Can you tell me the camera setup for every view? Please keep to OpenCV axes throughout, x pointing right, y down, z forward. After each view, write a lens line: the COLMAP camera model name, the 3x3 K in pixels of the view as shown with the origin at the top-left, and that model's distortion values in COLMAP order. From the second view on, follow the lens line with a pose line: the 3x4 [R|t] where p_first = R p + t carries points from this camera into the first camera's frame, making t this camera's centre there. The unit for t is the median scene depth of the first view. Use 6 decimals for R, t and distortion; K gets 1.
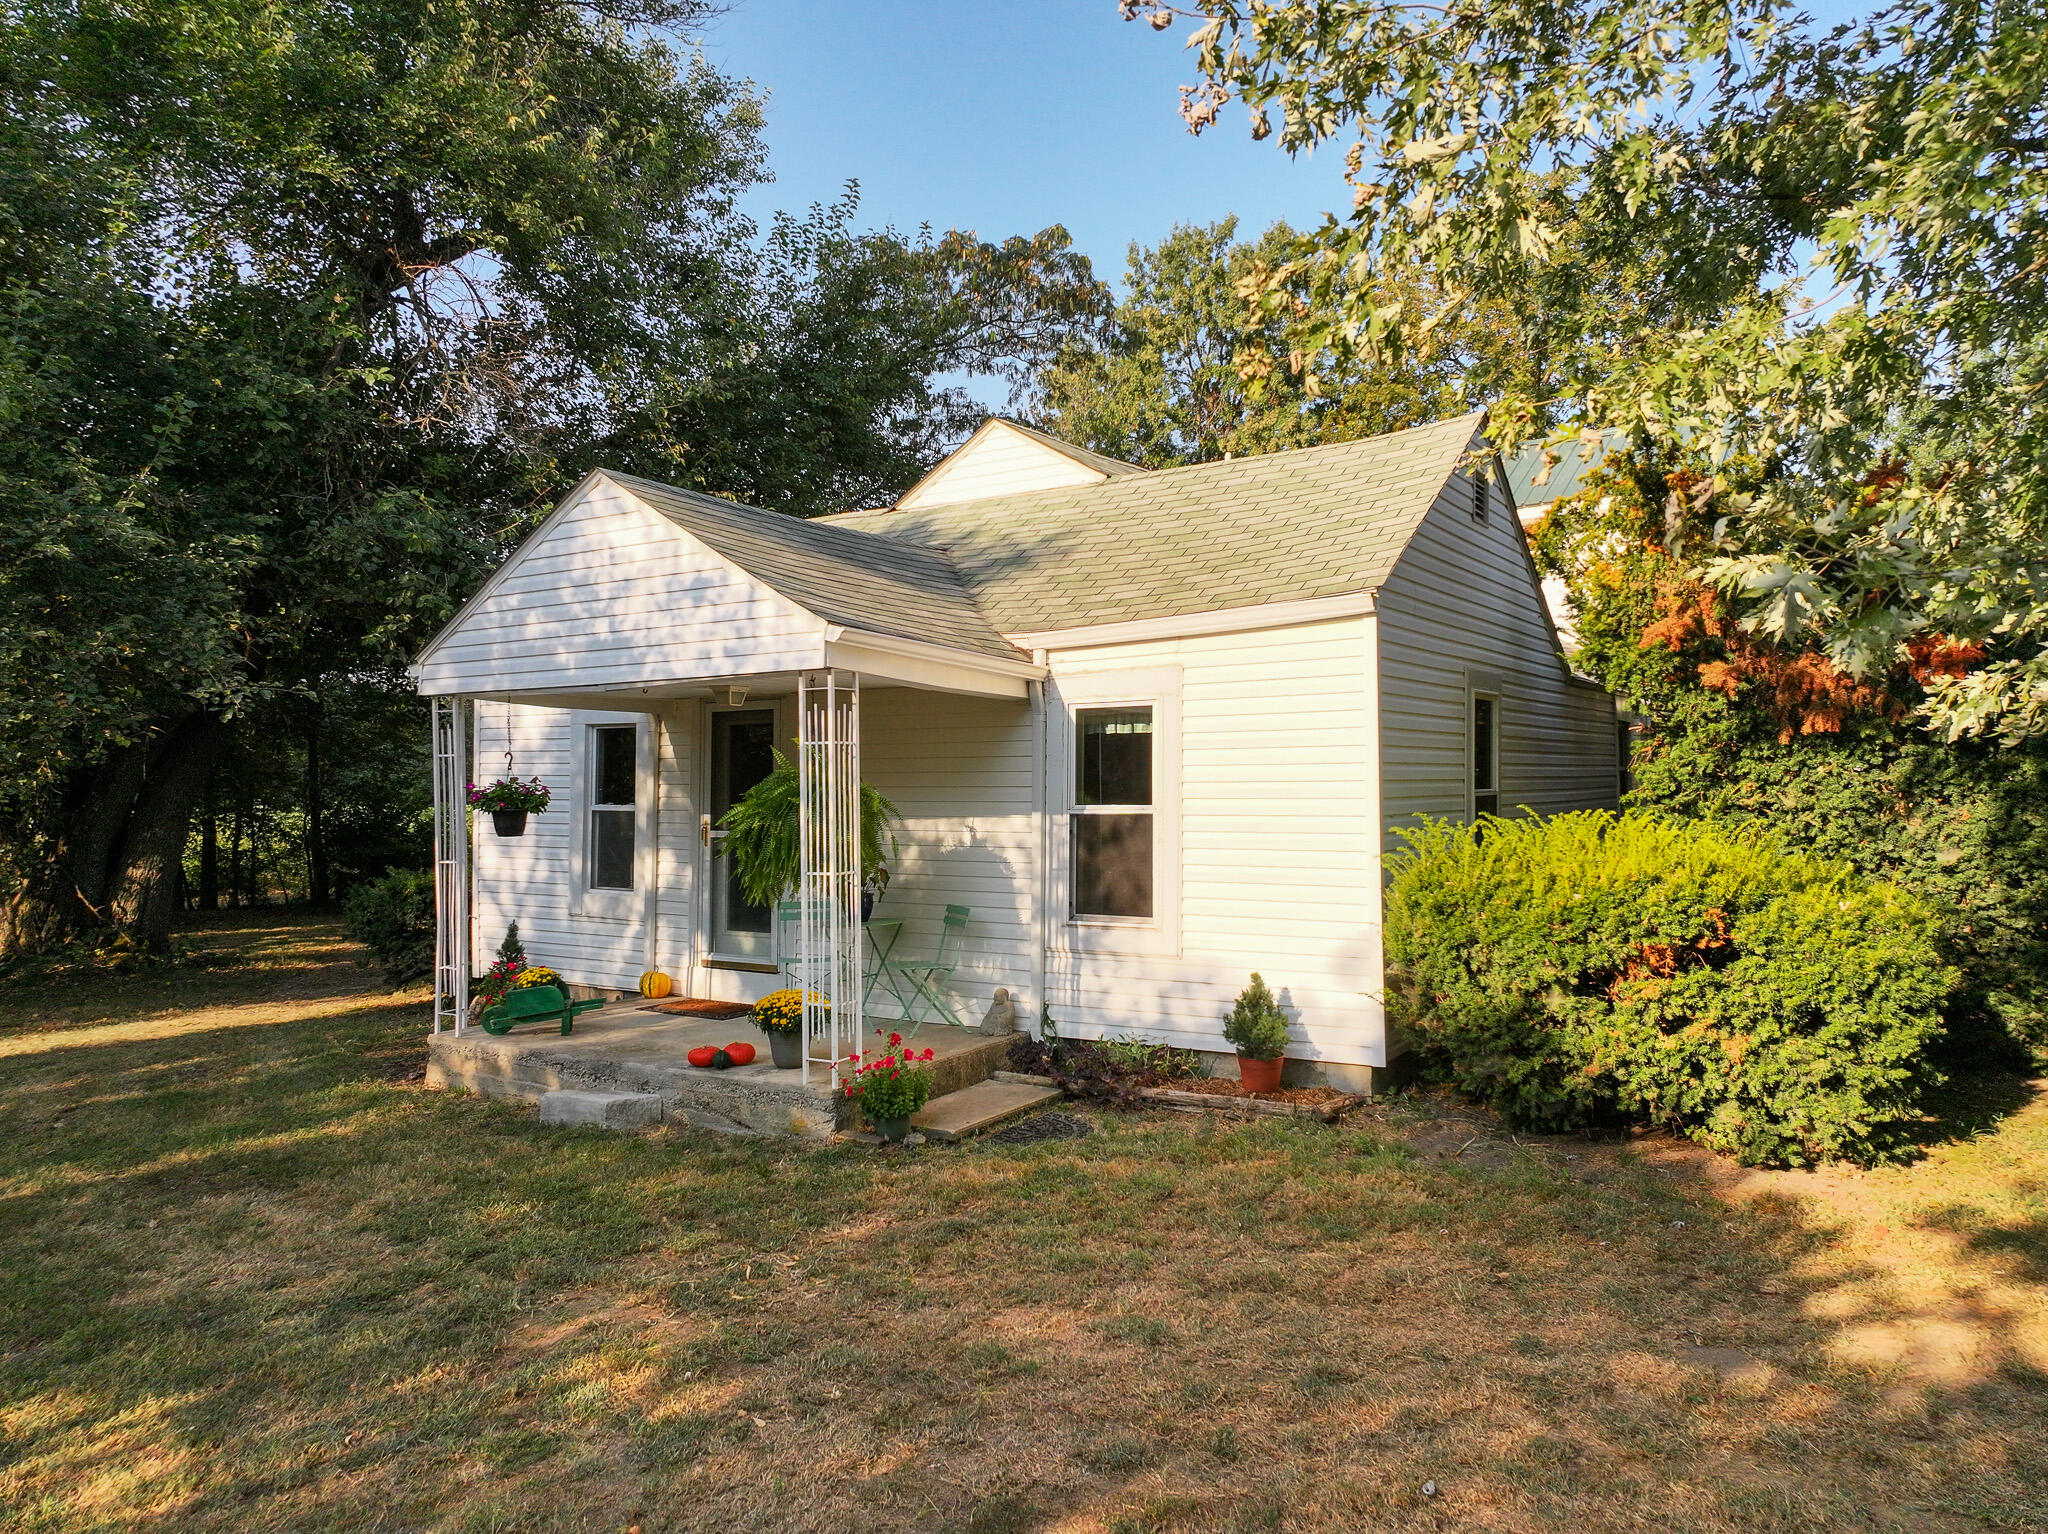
lens RADIAL K [[1431.8, 0, 1016.6], [0, 1431.8, 759.9], [0, 0, 1]] dist [0.000051, 0.018215]
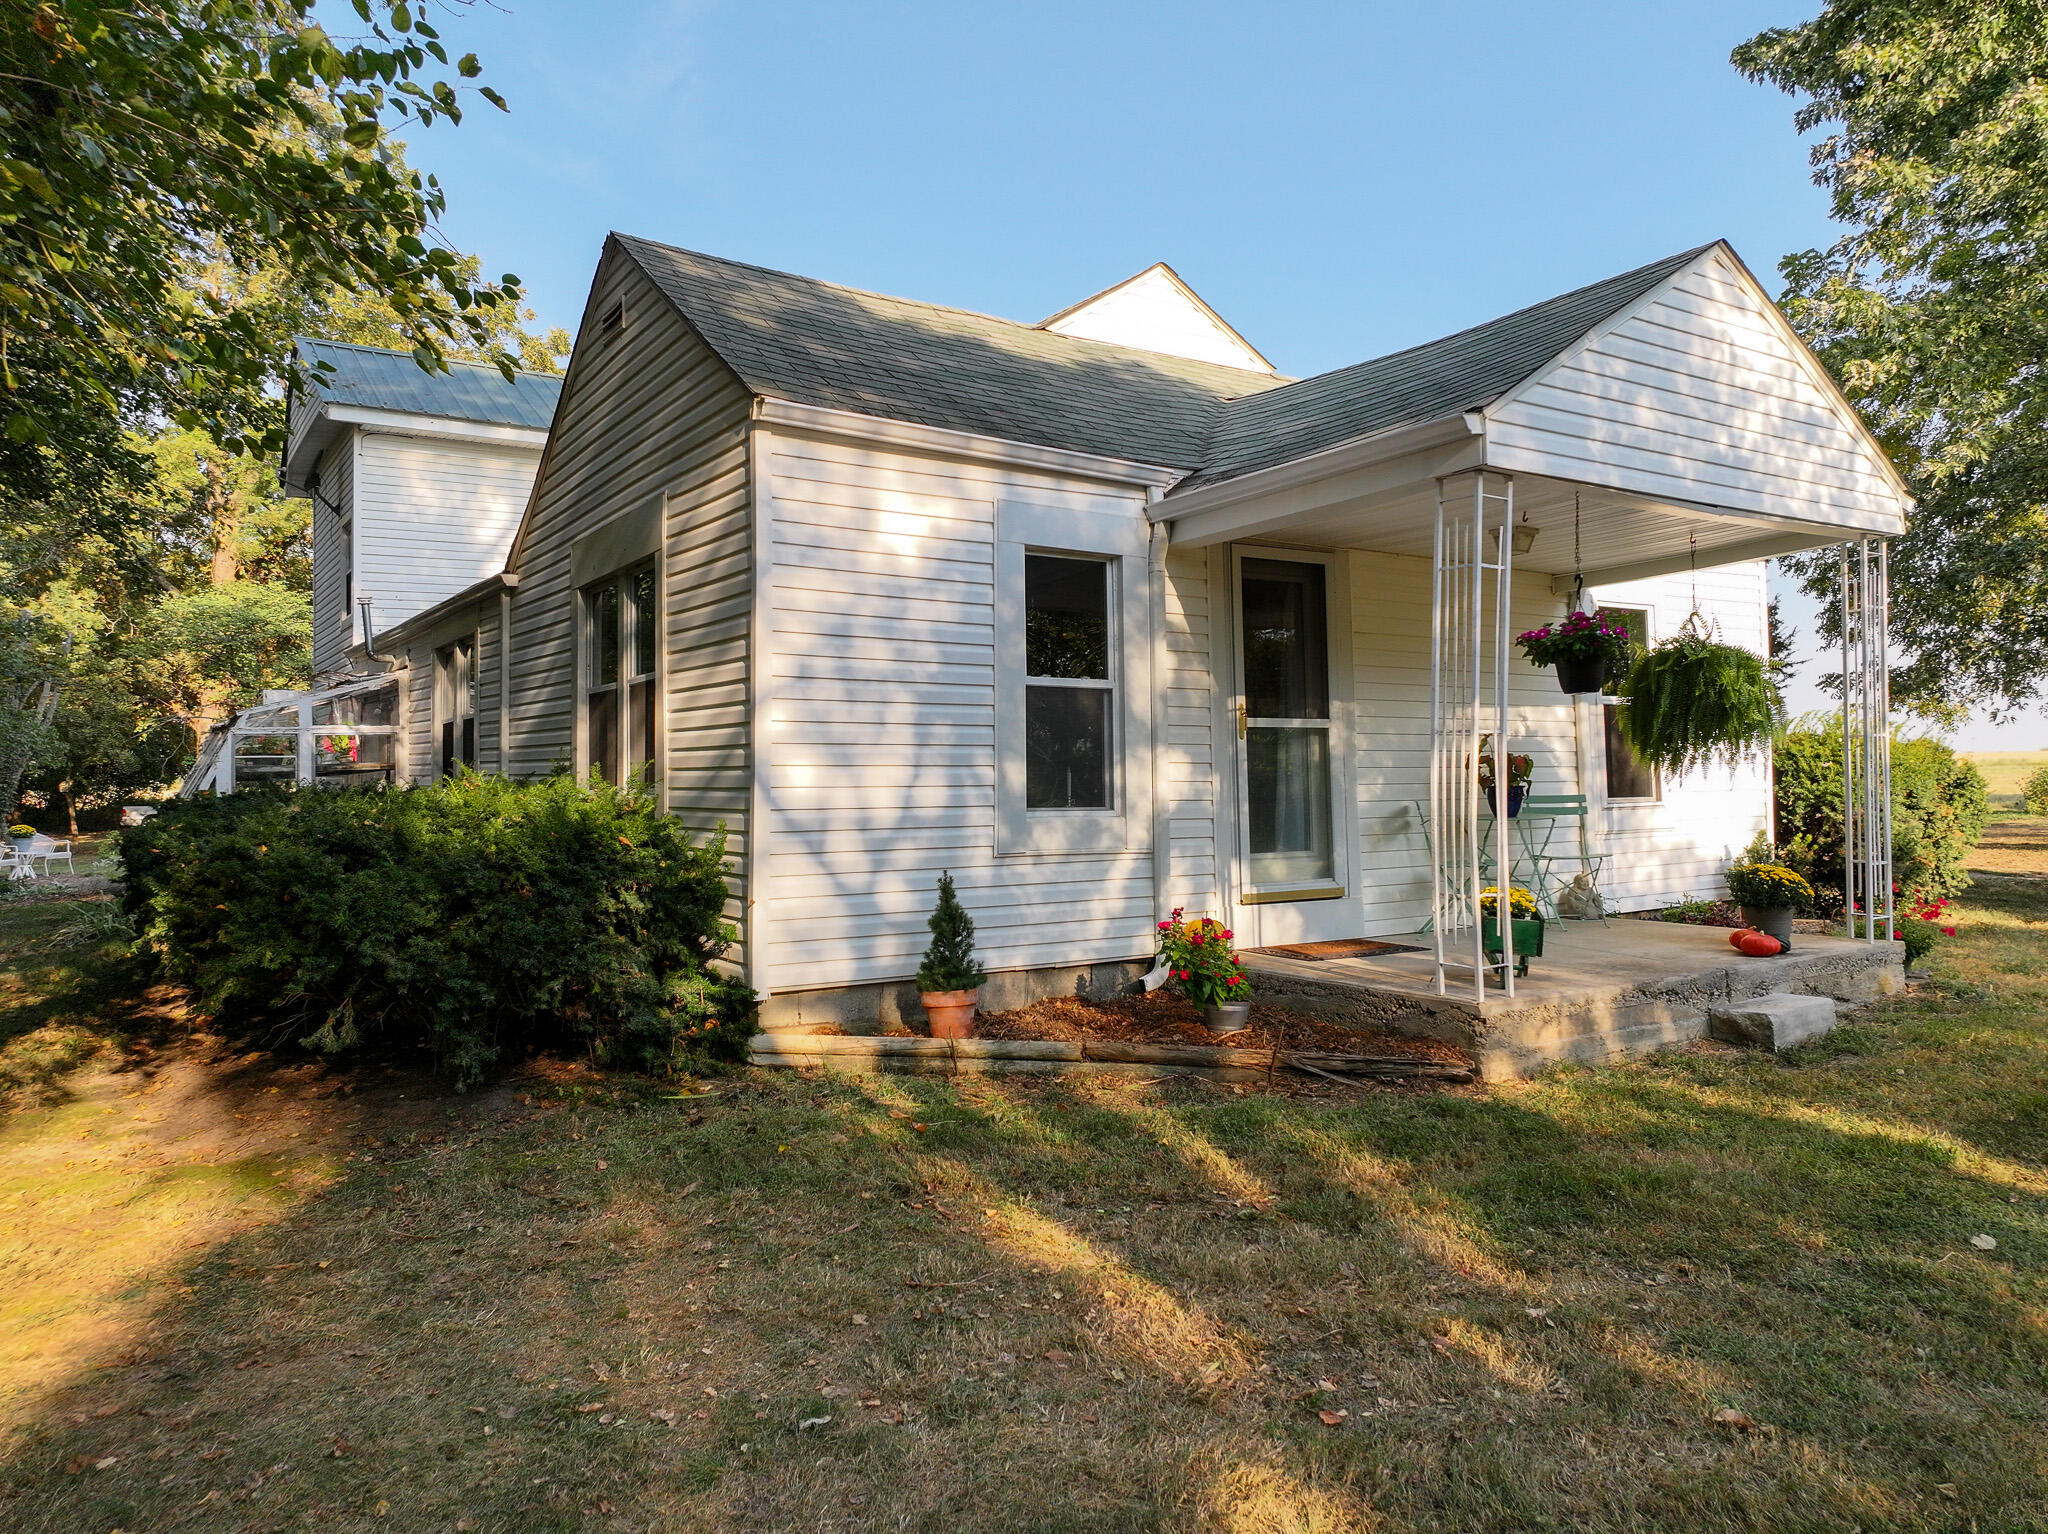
lens RADIAL K [[1431.8, 0, 1023.5], [0, 1431.8, 779.4], [0, 0, 1]] dist [0.000051, 0.018215]
pose [[0.400929, 0.004700, 0.916097, -0.946992], [-0.005536, 0.999981, -0.002708, 0.083760], [-0.916092, -0.003986, 0.400948, 0.822594]]
